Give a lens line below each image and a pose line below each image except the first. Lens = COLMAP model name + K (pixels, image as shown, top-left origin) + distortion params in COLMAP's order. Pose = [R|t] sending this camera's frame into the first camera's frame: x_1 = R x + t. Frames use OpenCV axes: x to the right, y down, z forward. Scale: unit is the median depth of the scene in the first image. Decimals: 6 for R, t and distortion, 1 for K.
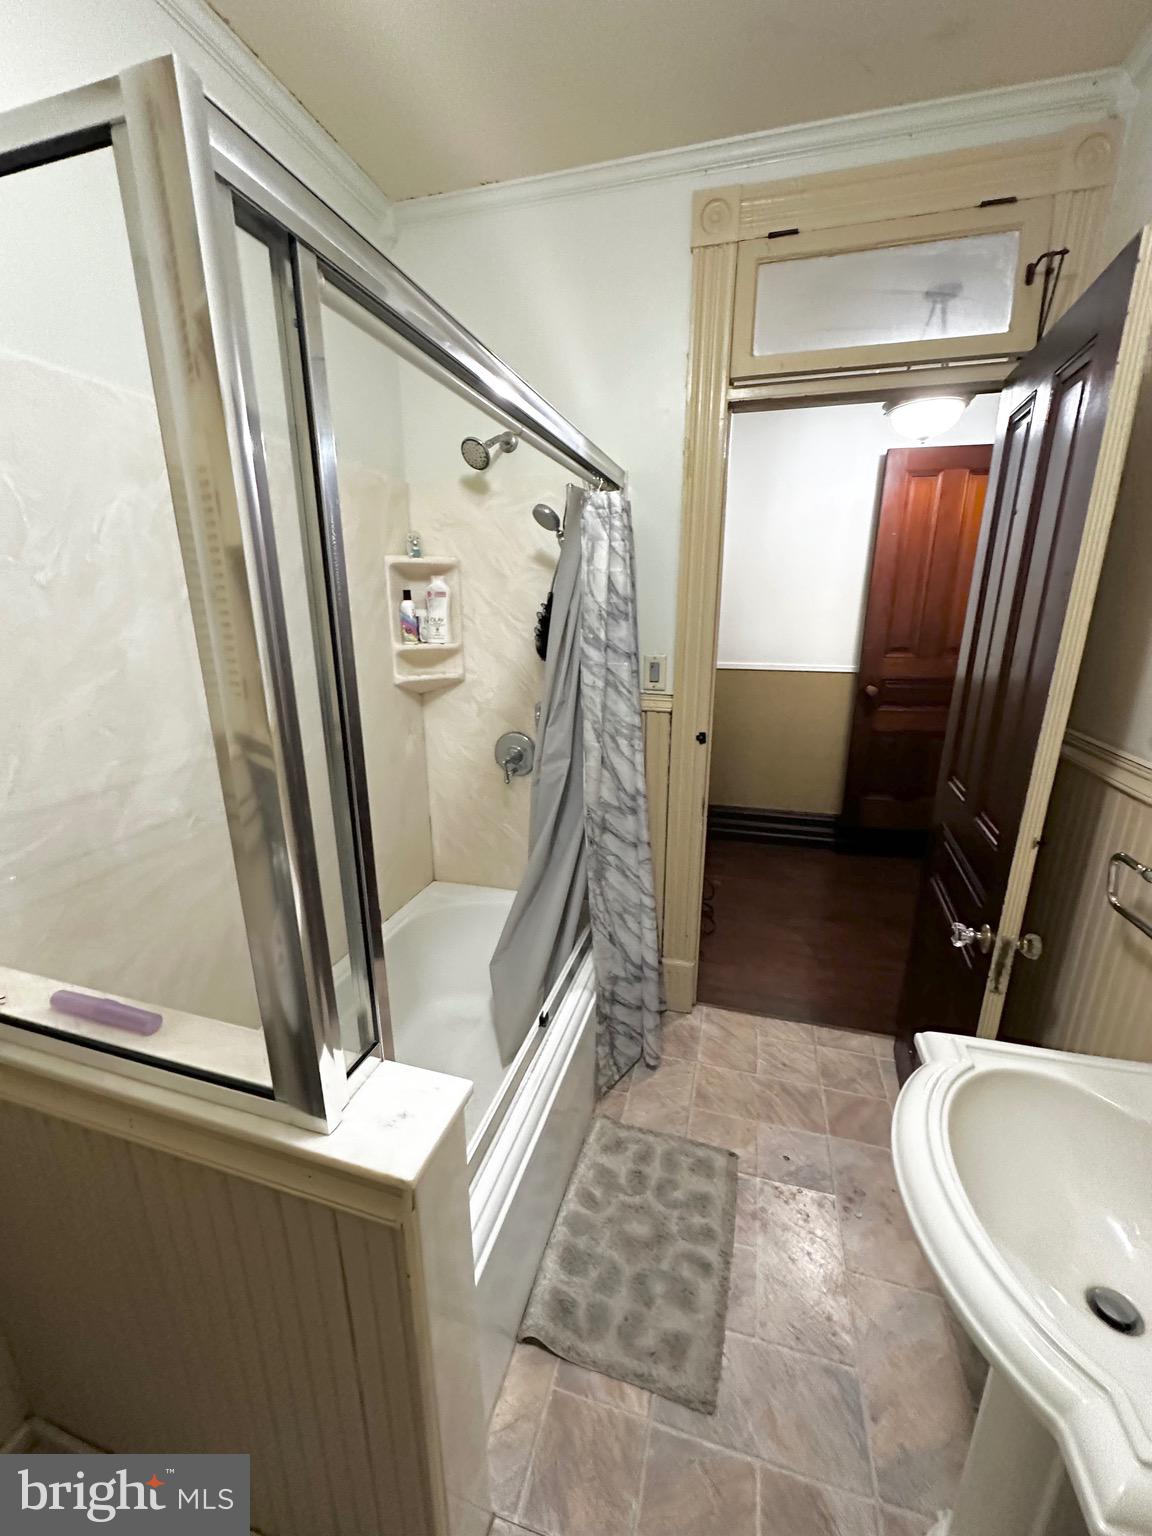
lens RADIAL K [[610.8, 0, 576.4], [0, 610.8, 771.3], [0, 0, 1]] dist [-0.003878, 0.000090]
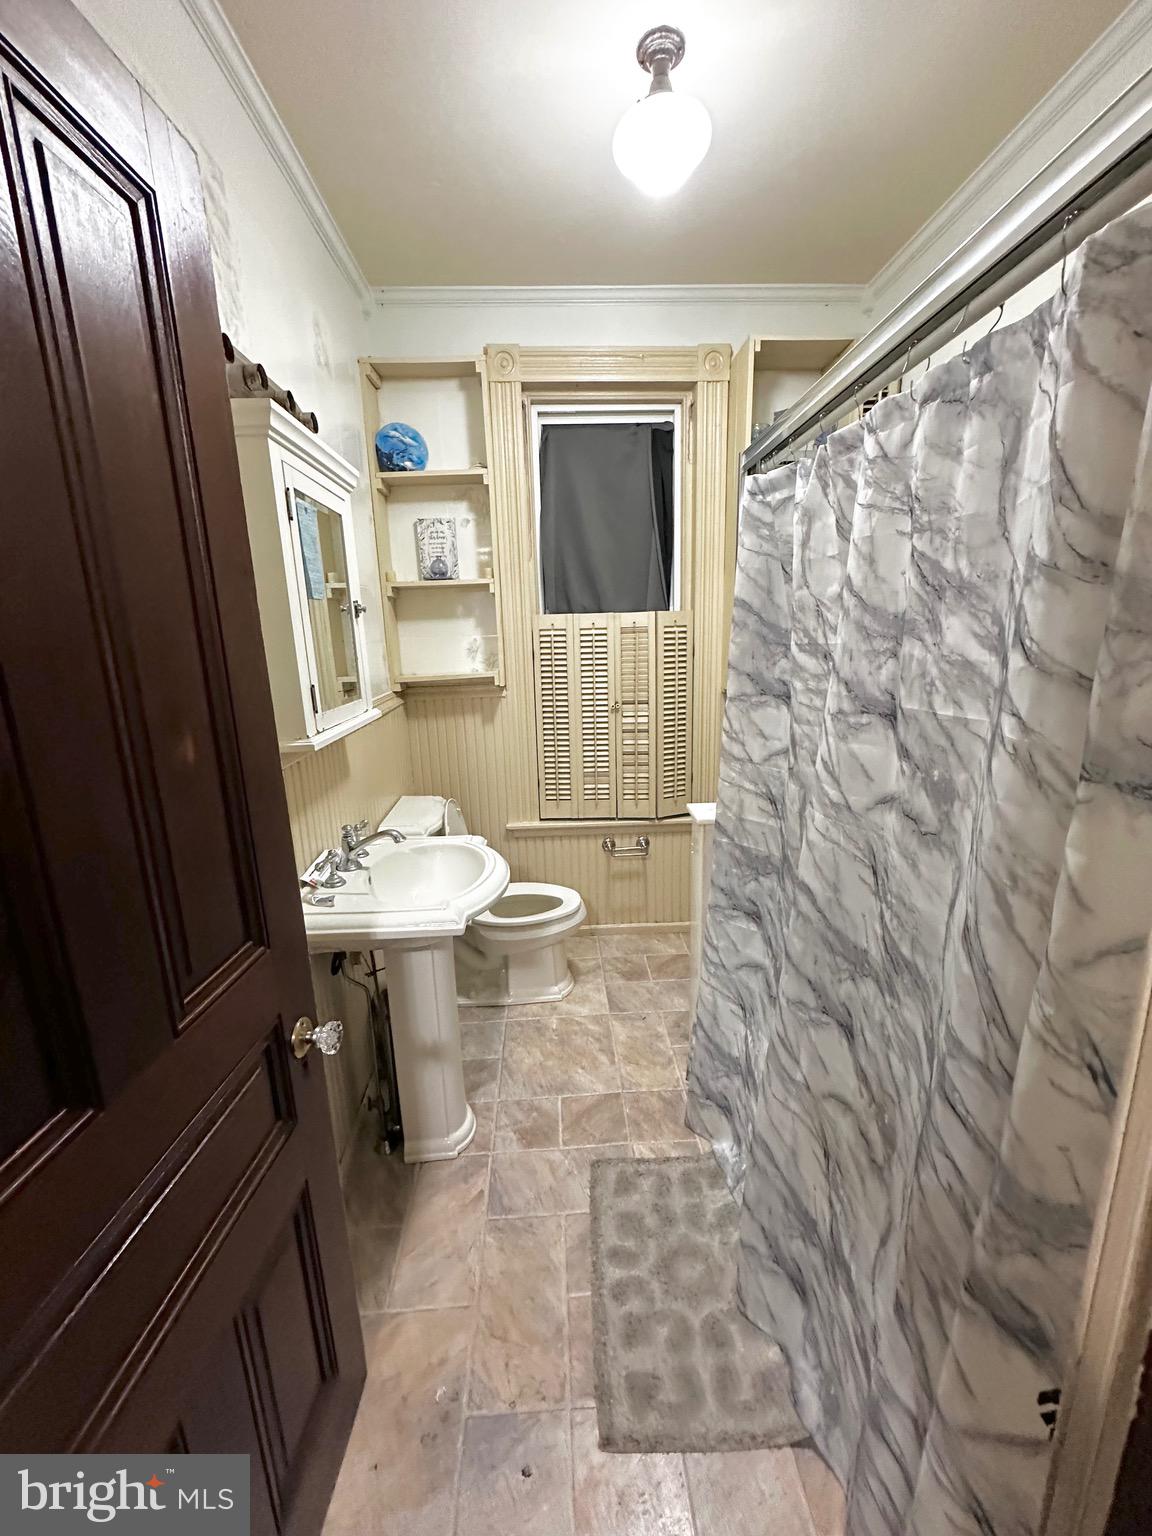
lens RADIAL K [[610.8, 0, 579.2], [0, 610.8, 769.6], [0, 0, 1]] dist [-0.003878, 0.000090]
pose [[-0.946633, 0.098618, -0.306855, 0.490200], [-0.057015, 0.885793, 0.460565, -0.348872], [0.317230, 0.453482, -0.832898, 1.437096]]
